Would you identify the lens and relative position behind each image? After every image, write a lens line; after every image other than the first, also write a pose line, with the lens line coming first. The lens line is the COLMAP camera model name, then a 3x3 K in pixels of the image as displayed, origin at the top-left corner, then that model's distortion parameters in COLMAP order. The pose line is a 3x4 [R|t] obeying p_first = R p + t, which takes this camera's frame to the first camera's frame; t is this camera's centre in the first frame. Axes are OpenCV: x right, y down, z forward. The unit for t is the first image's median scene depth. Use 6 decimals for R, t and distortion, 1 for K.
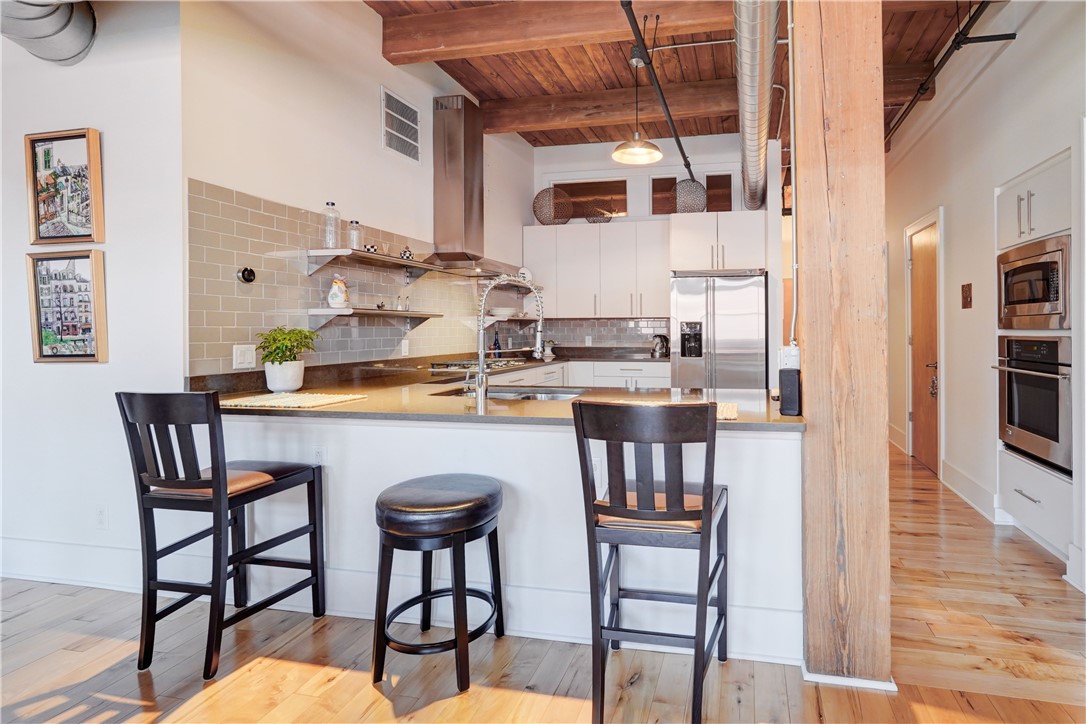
lens RADIAL K [[525.5, 0, 636.7], [0, 525.5, 329.6], [0, 0, 1]] dist [-0.006315, 0.001182]
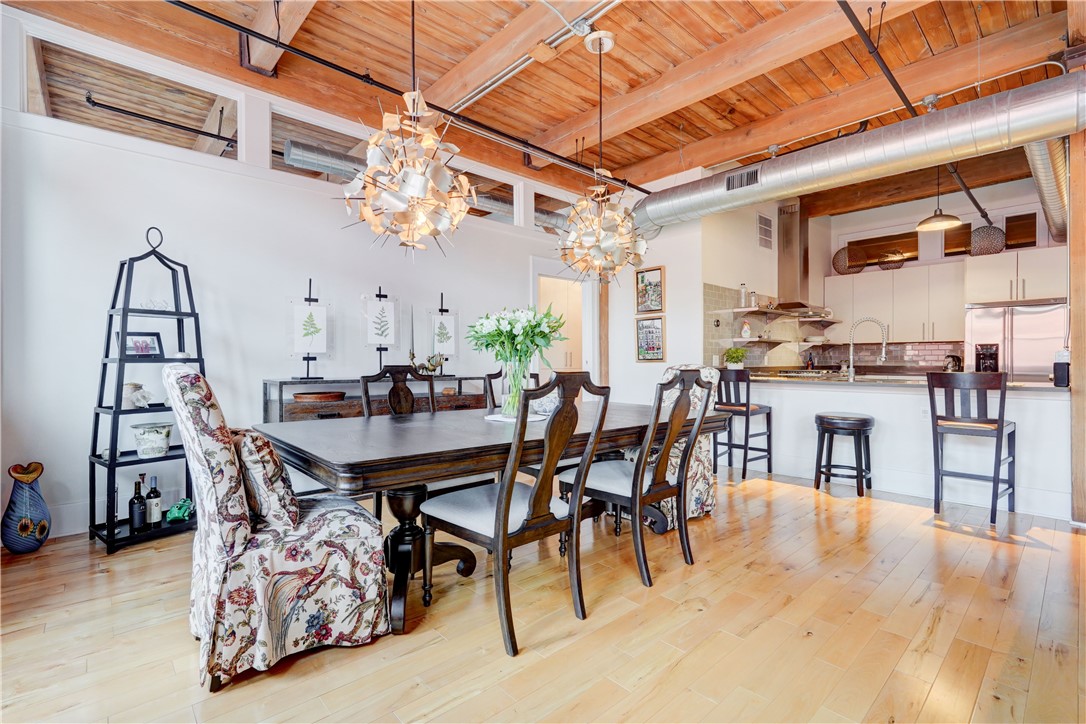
lens RADIAL K [[492.8, 0, 545.4], [0, 492.8, 366.4], [0, 0, 1]] dist [-0.000221, 0.000673]
pose [[0.815185, 0.010636, -0.579103, -0.132843], [-0.004057, 0.999912, 0.012653, 0.049989], [0.579187, -0.007965, 0.815156, -1.037405]]
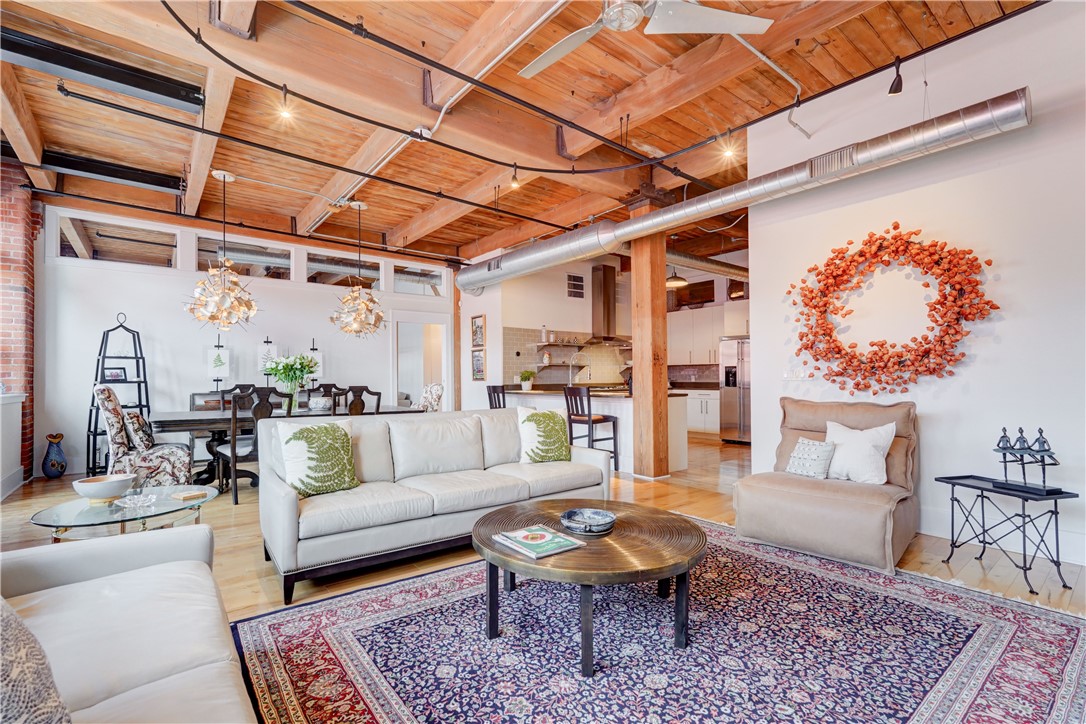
lens RADIAL K [[492.8, 0, 554.6], [0, 492.8, 374.7], [0, 0, 1]] dist [-0.000221, 0.000673]
pose [[0.778916, -0.003487, -0.627119, 1.229678], [0.001079, 0.999991, -0.004220, 0.033104], [0.627127, 0.002611, 0.778912, -1.120188]]
